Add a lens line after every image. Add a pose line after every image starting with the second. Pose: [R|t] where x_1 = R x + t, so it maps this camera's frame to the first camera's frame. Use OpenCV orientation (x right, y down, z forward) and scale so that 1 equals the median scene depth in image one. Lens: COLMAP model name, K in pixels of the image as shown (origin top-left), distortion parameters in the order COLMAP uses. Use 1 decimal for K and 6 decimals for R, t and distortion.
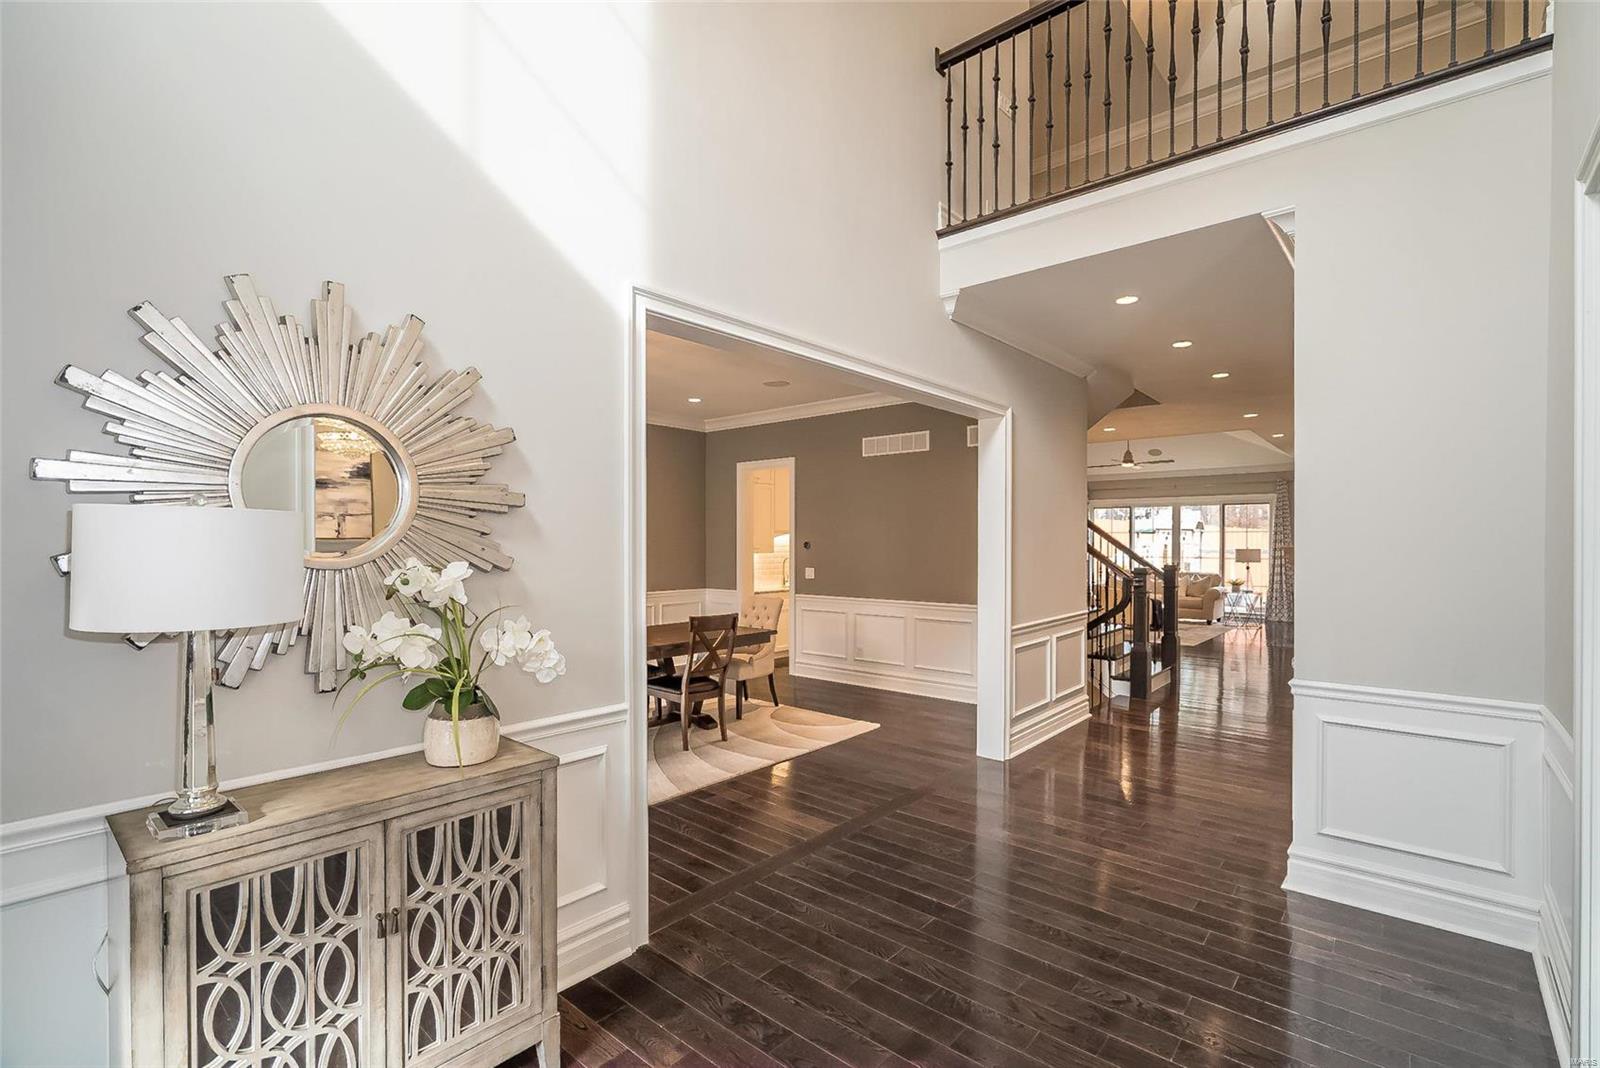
lens RADIAL K [[721.8, 0, 801.5], [0, 721.8, 544.2], [0, 0, 1]] dist [-0.002636, 0.002214]
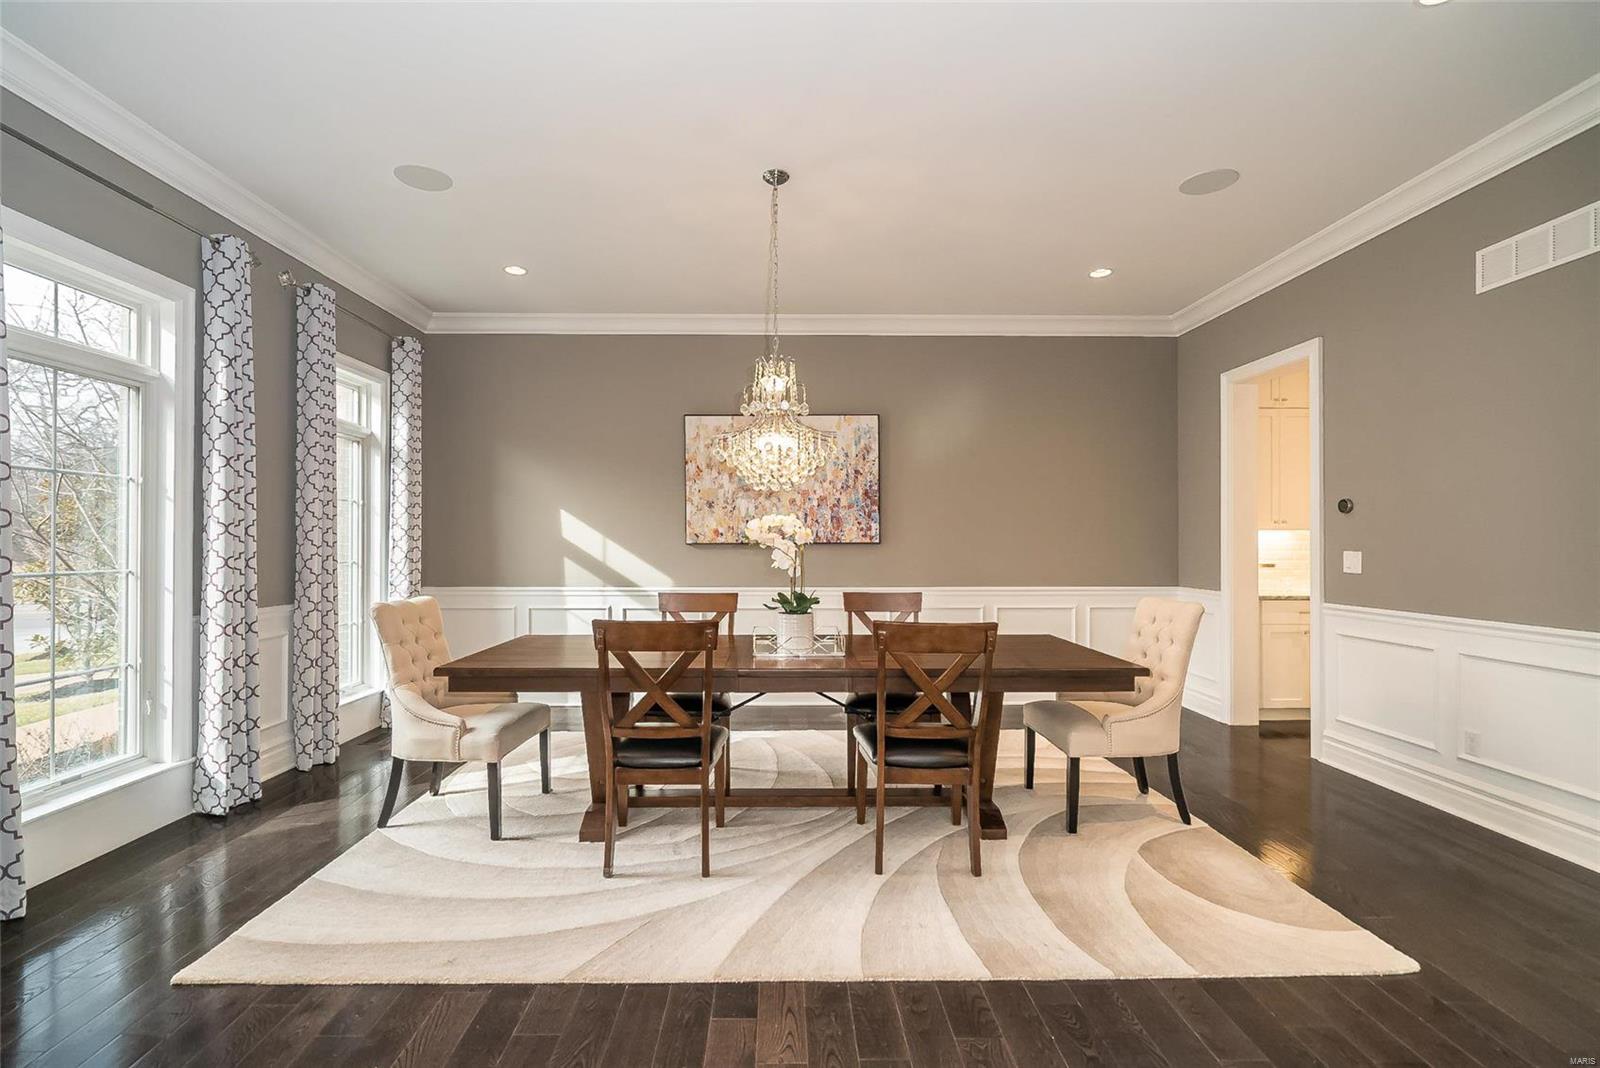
lens RADIAL K [[721.8, 0, 794.3], [0, 721.8, 536.8], [0, 0, 1]] dist [-0.002636, 0.002214]
pose [[0.668779, -0.006574, -0.743432, 0.131985], [-0.001399, 0.999948, -0.010101, 0.030091], [0.743460, 0.007795, 0.668735, 0.405463]]
